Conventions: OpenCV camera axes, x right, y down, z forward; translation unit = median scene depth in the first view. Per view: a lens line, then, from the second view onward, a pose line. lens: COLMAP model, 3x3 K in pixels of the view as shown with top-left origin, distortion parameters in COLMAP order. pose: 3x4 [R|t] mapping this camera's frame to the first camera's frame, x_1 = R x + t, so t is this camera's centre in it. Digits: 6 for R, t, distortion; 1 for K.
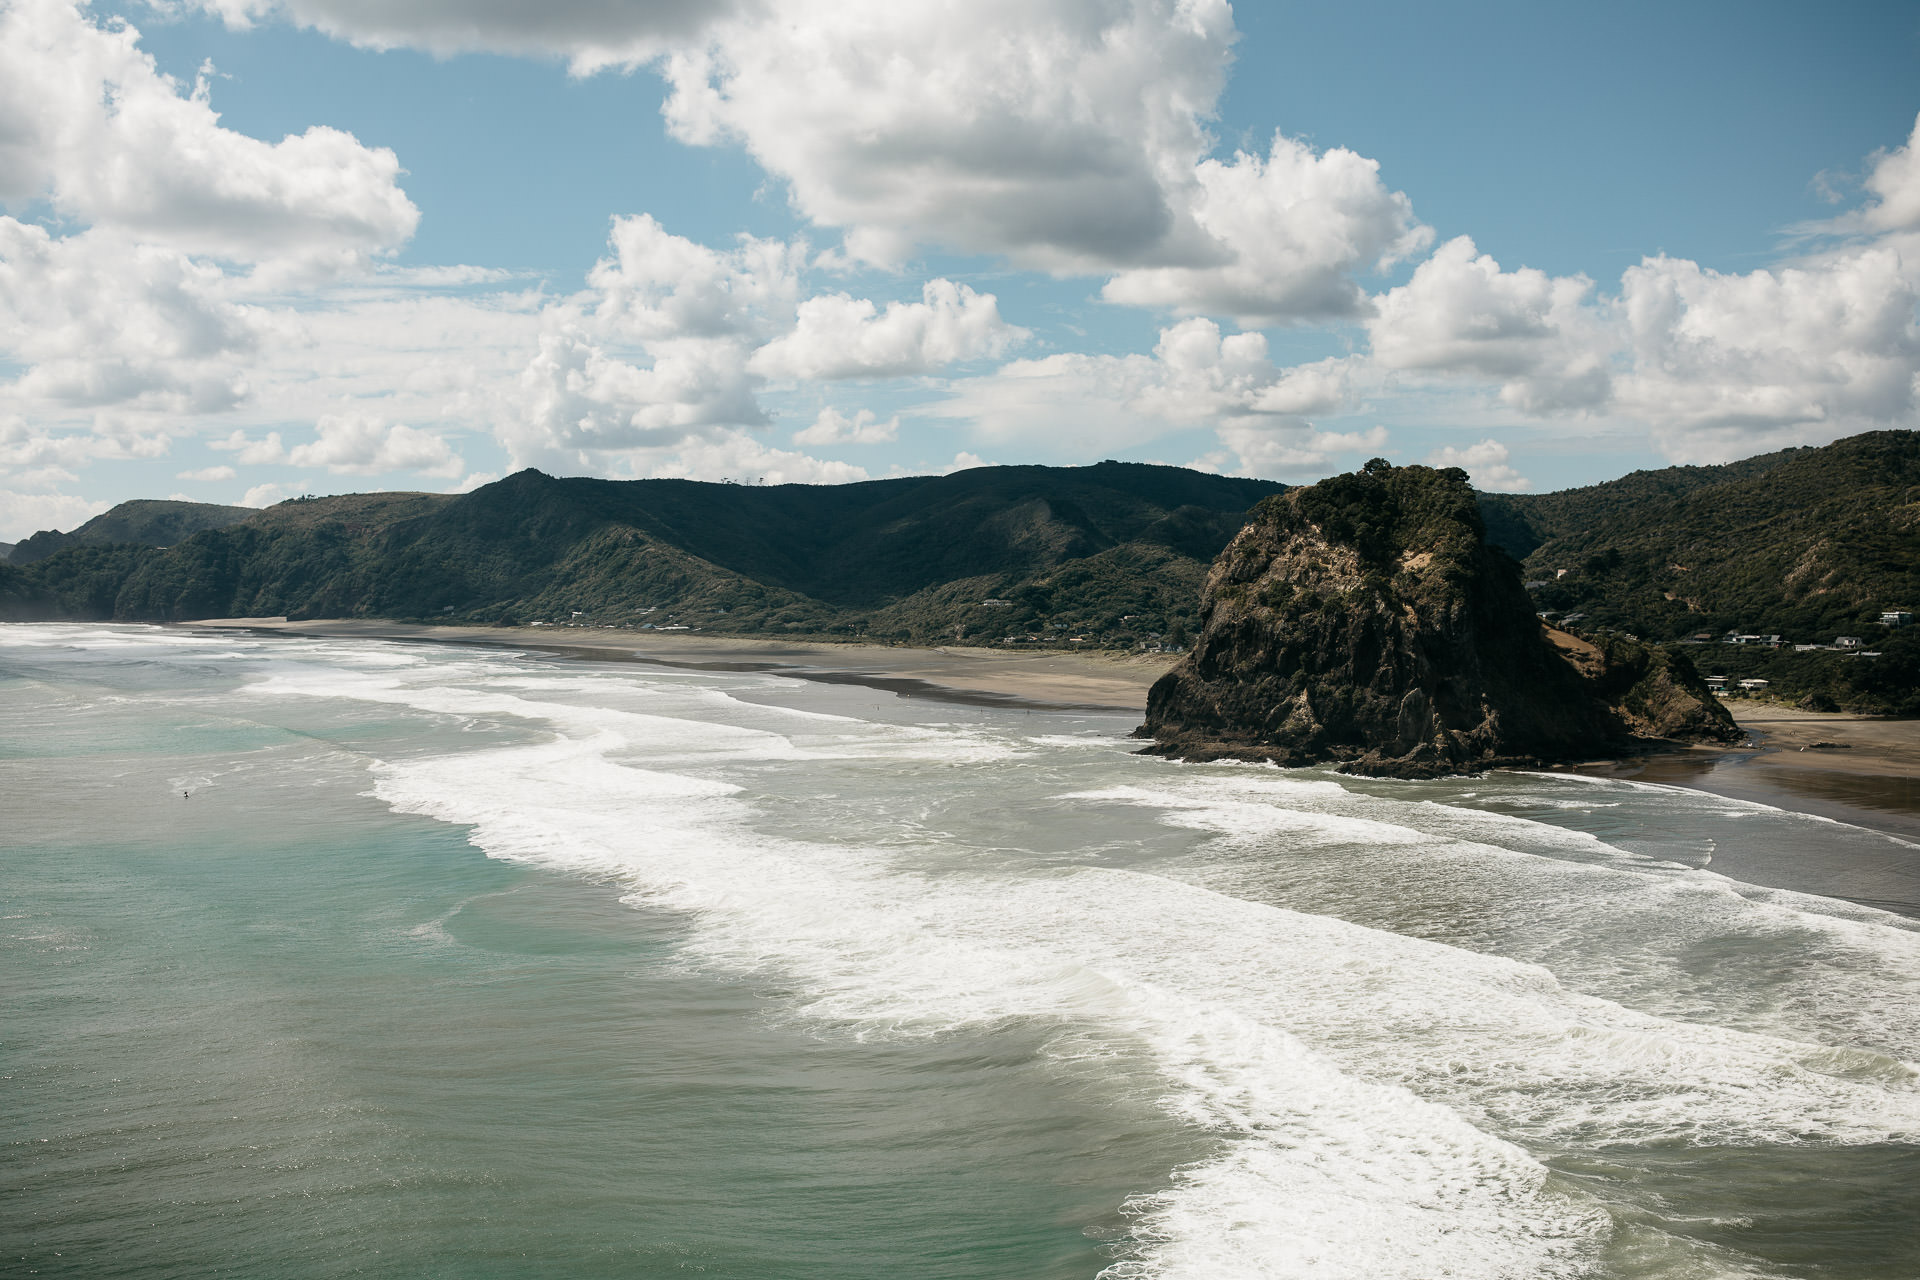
lens RADIAL K [[1790.4, 0, 959.9], [0, 1790.4, 648.8], [0, 0, 1]] dist [-0.009074, -0.014037]
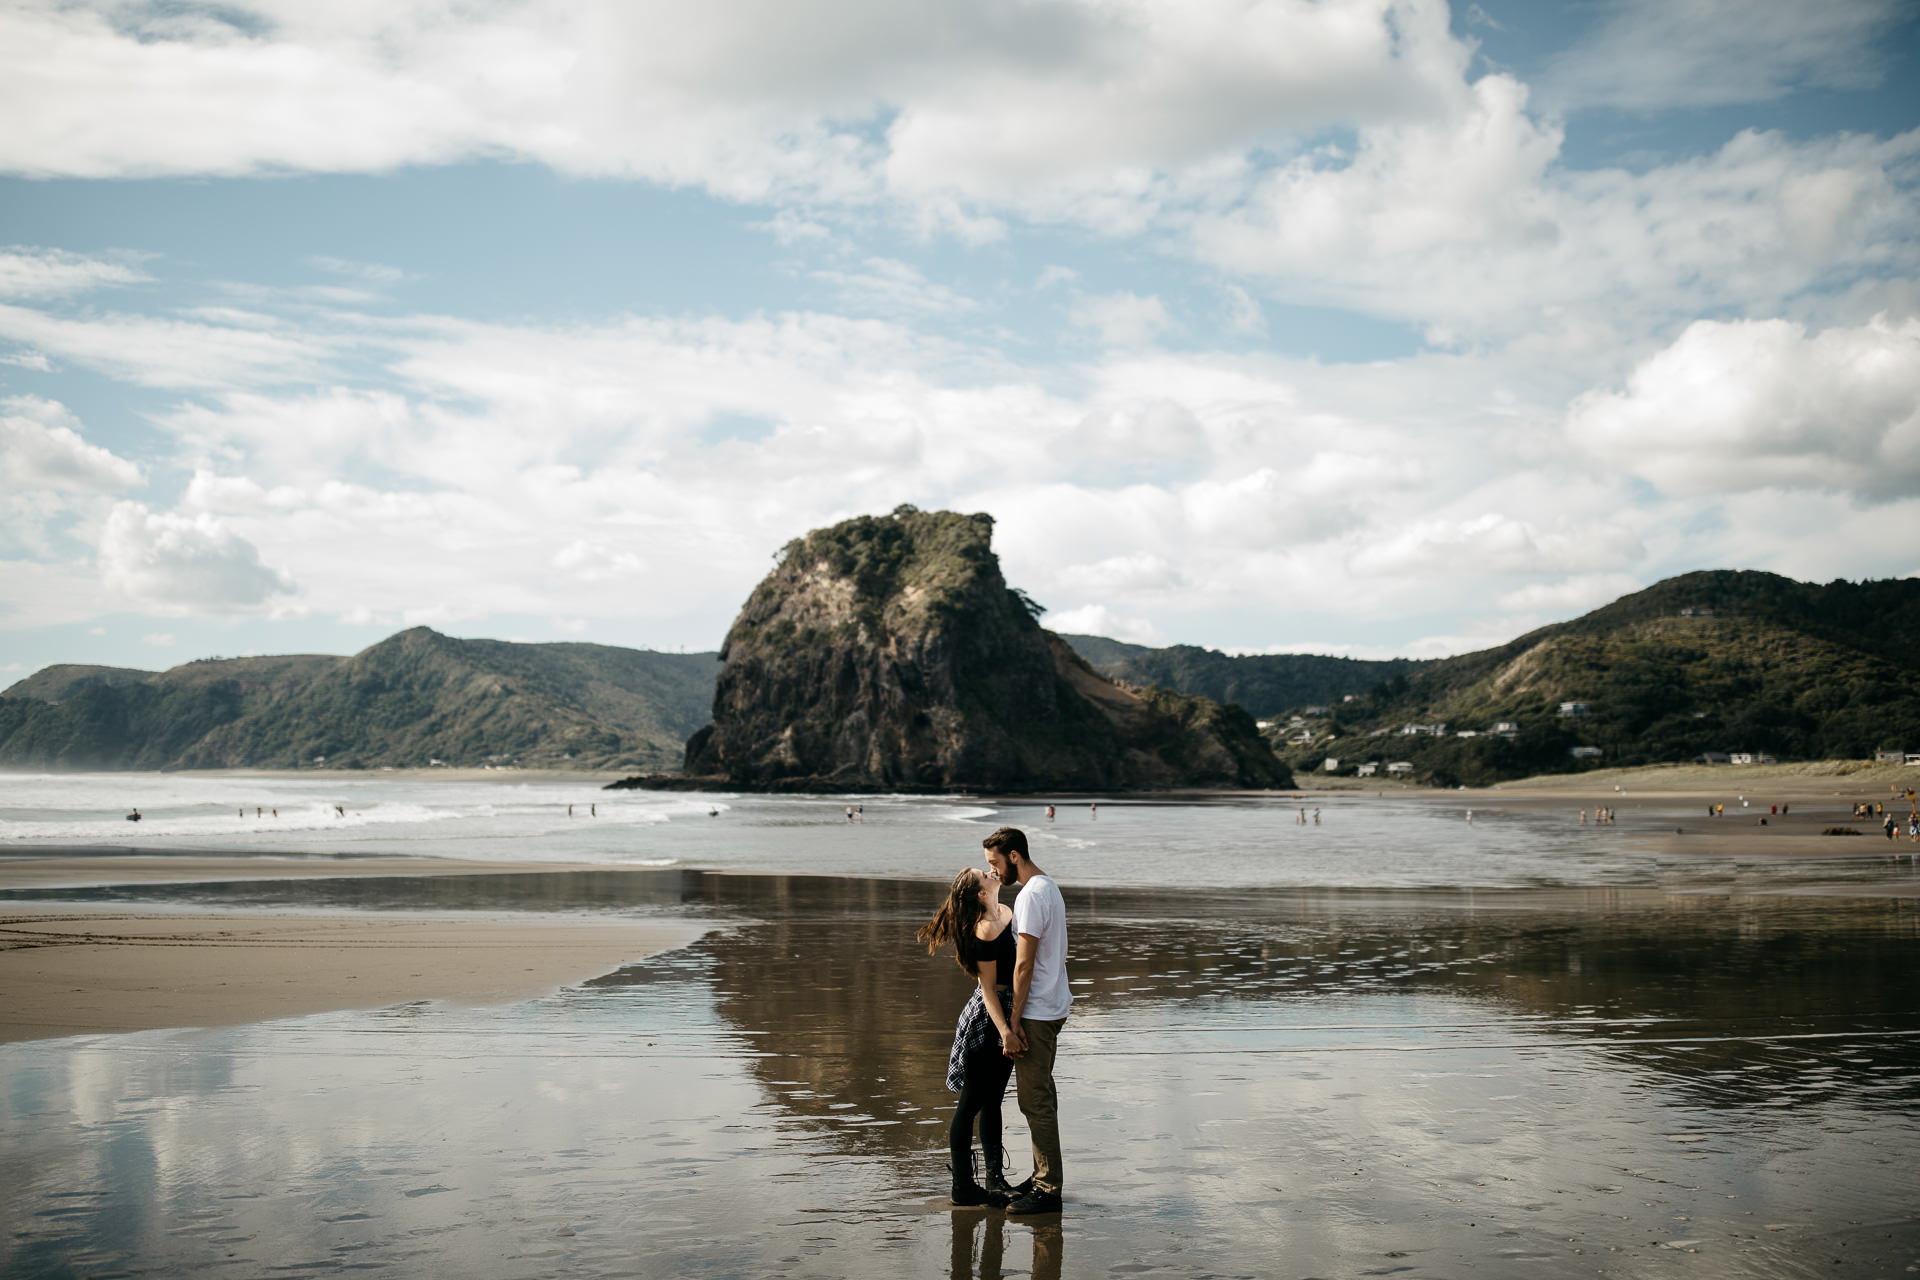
lens RADIAL K [[1790.4, 0, 959.9], [0, 1790.4, 648.8], [0, 0, 1]] dist [-0.009074, -0.014037]
pose [[0.999979, 0.004456, -0.004631, 0.331436], [-0.004934, 0.994058, -0.108742, 0.099616], [0.004119, 0.108763, 0.994059, 0.035987]]
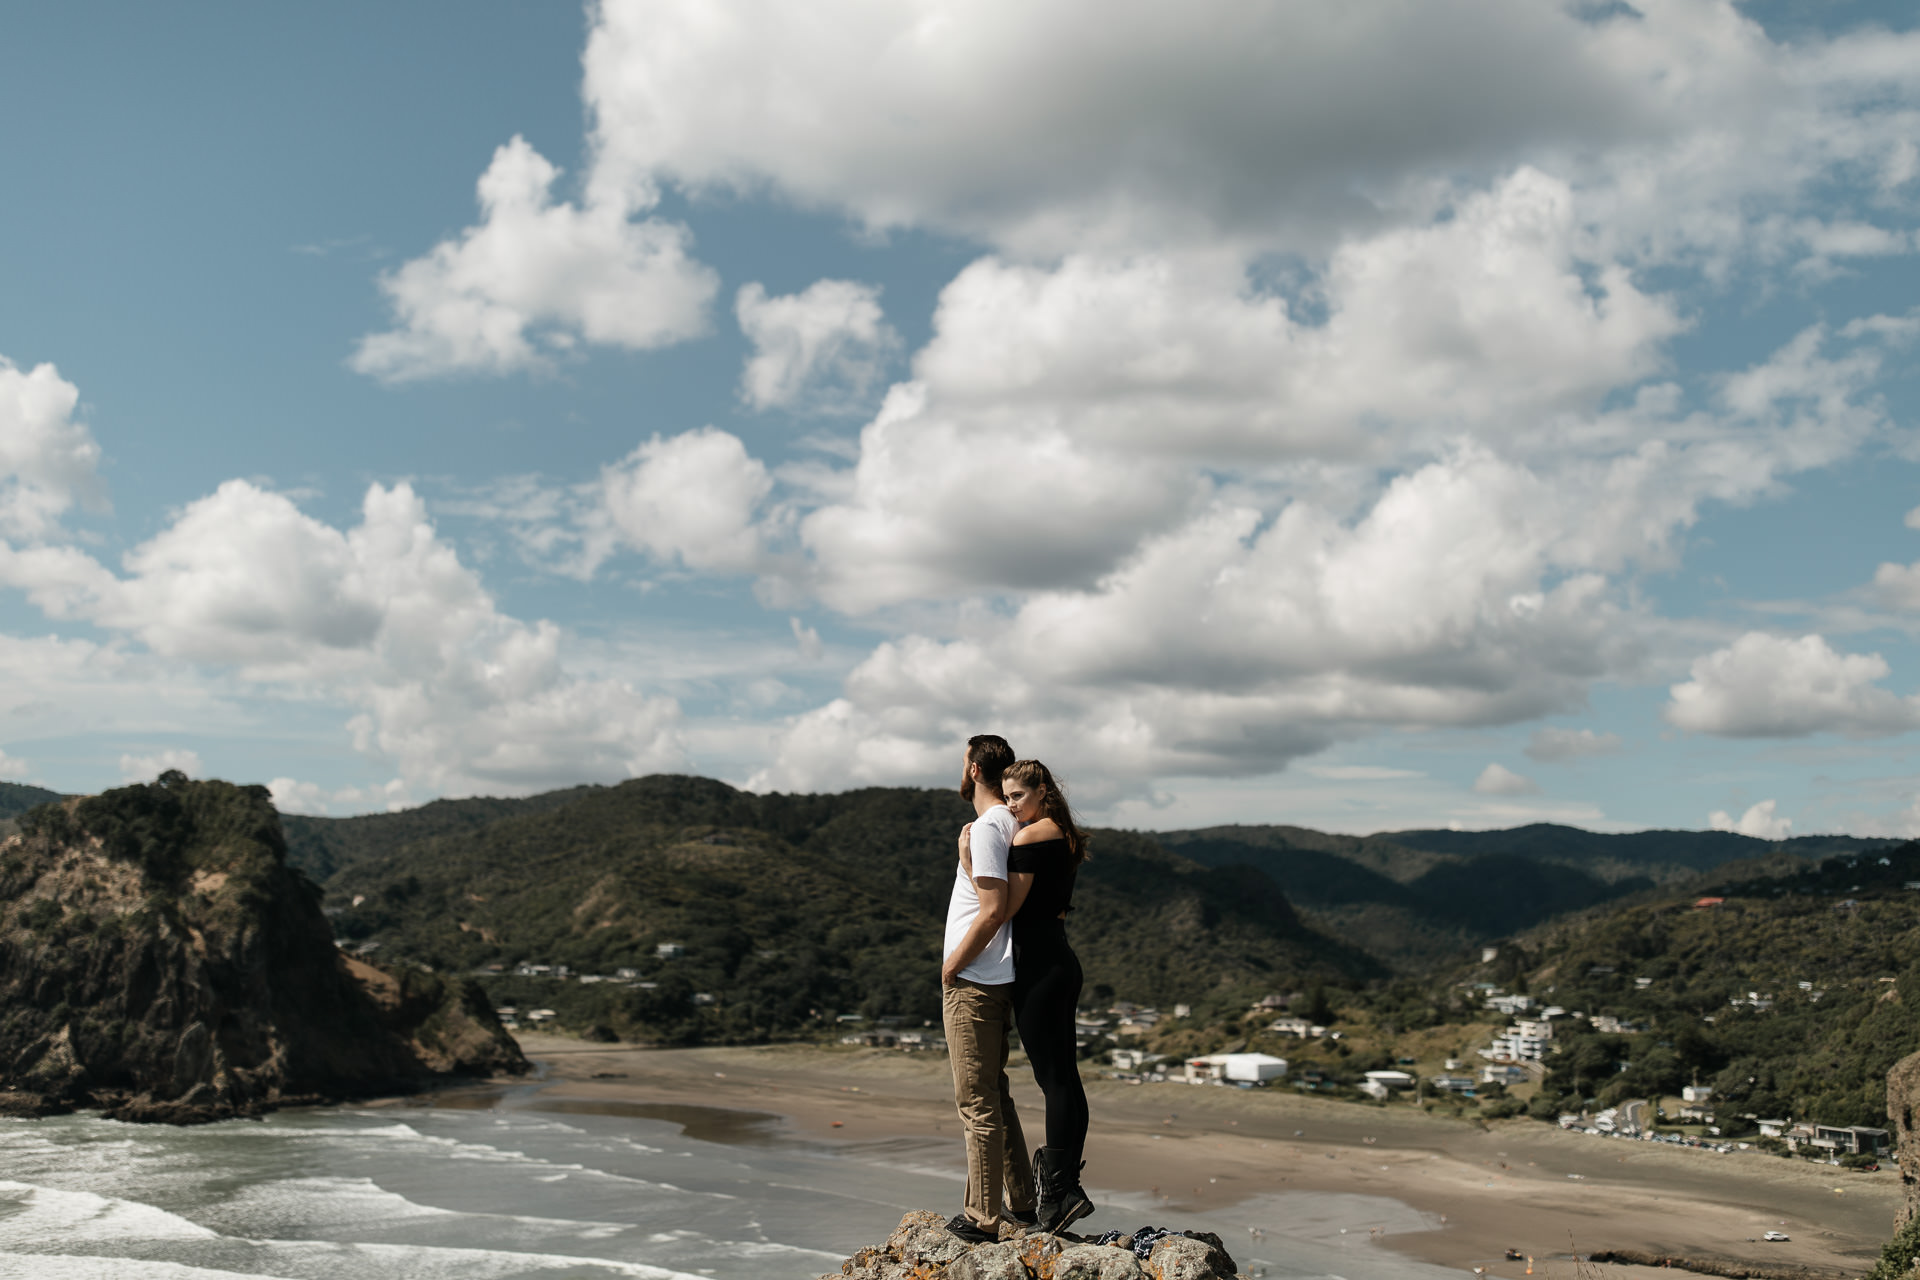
lens RADIAL K [[1838.2, 0, 909.7], [0, 1838.2, 631.6], [0, 0, 1]] dist [0.003254, 0.007370]
pose [[0.819109, 0.109791, 0.563033, 0.001142], [-0.003581, 0.982473, -0.186372, -0.000152], [-0.573627, 0.150643, 0.805145, 0.002169]]
